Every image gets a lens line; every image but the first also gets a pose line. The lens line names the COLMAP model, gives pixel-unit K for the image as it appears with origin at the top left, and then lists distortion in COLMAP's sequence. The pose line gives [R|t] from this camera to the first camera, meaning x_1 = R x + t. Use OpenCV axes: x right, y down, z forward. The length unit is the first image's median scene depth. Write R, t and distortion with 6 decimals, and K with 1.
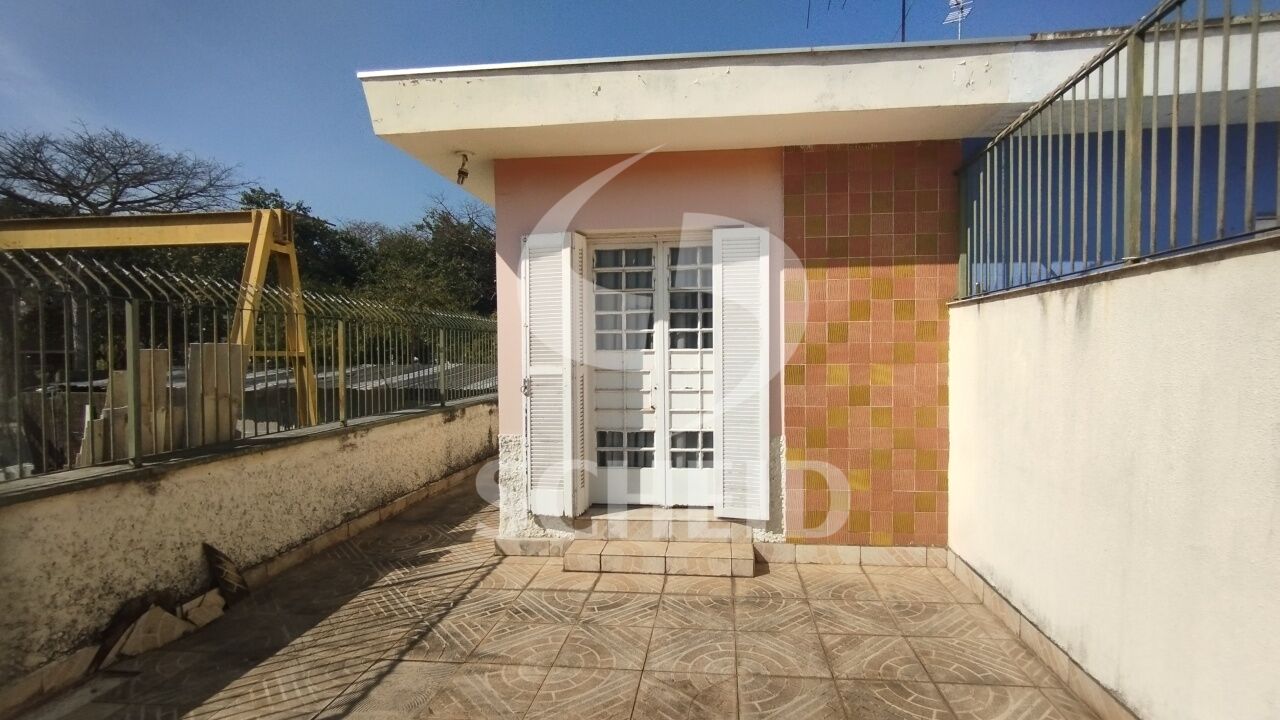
lens RADIAL K [[592.2, 0, 659.2], [0, 592.2, 363.8], [0, 0, 1]] dist [-0.012217, 0.013335]
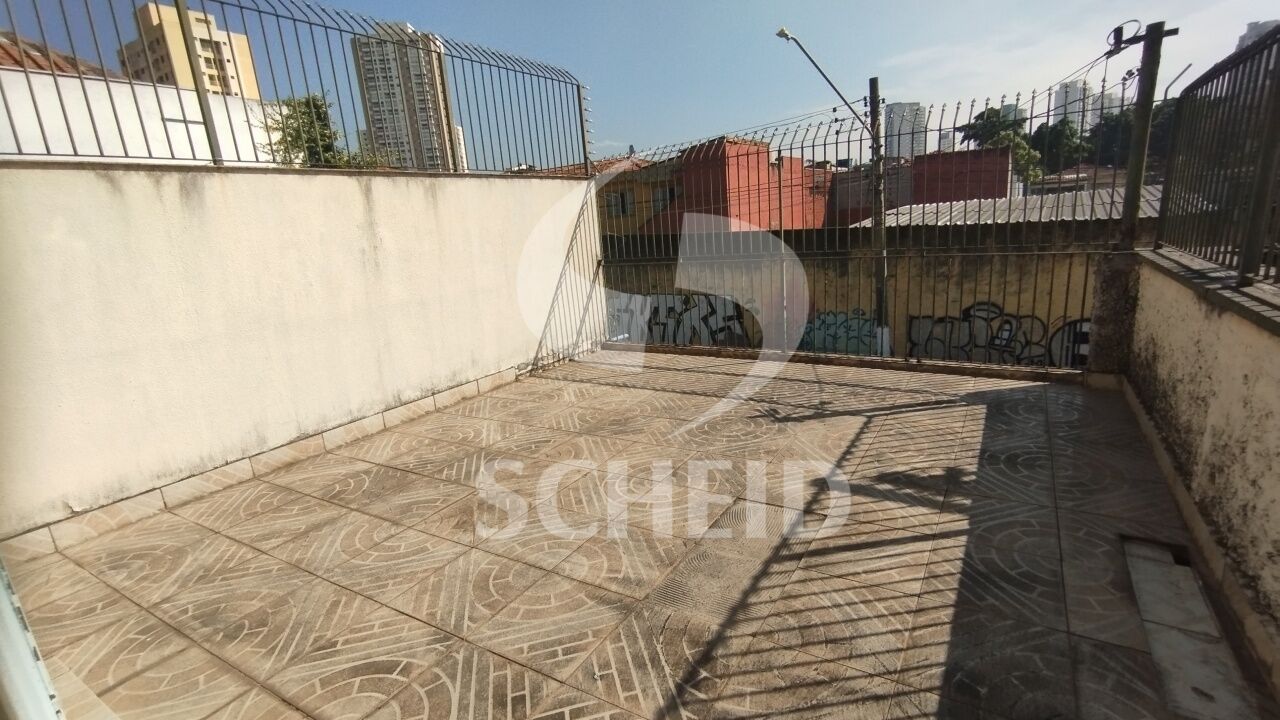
lens RADIAL K [[587.4, 0, 663.3], [0, 587.4, 361.2], [0, 0, 1]] dist [-0.000276, 0.000237]
pose [[-0.904786, -0.024947, 0.425134, -0.509810], [0.091657, 0.963480, 0.251605, 0.022760], [-0.415885, 0.266615, -0.869457, 1.192199]]
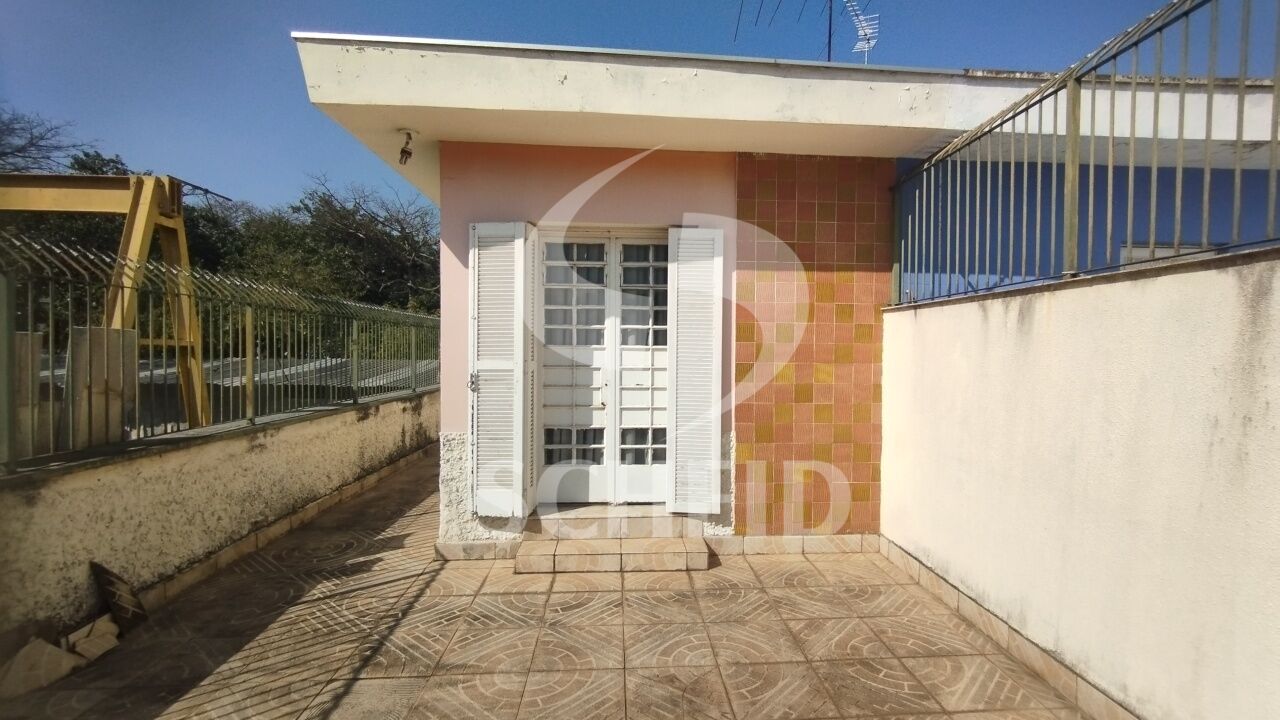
lens RADIAL K [[587.4, 0, 663.3], [0, 587.4, 361.2], [0, 0, 1]] dist [-0.000276, 0.000237]
pose [[0.982867, 0.015568, 0.183657, -0.113675], [-0.014863, 0.999876, -0.005218, 0.006528], [-0.183715, 0.002399, 0.982977, 0.015305]]
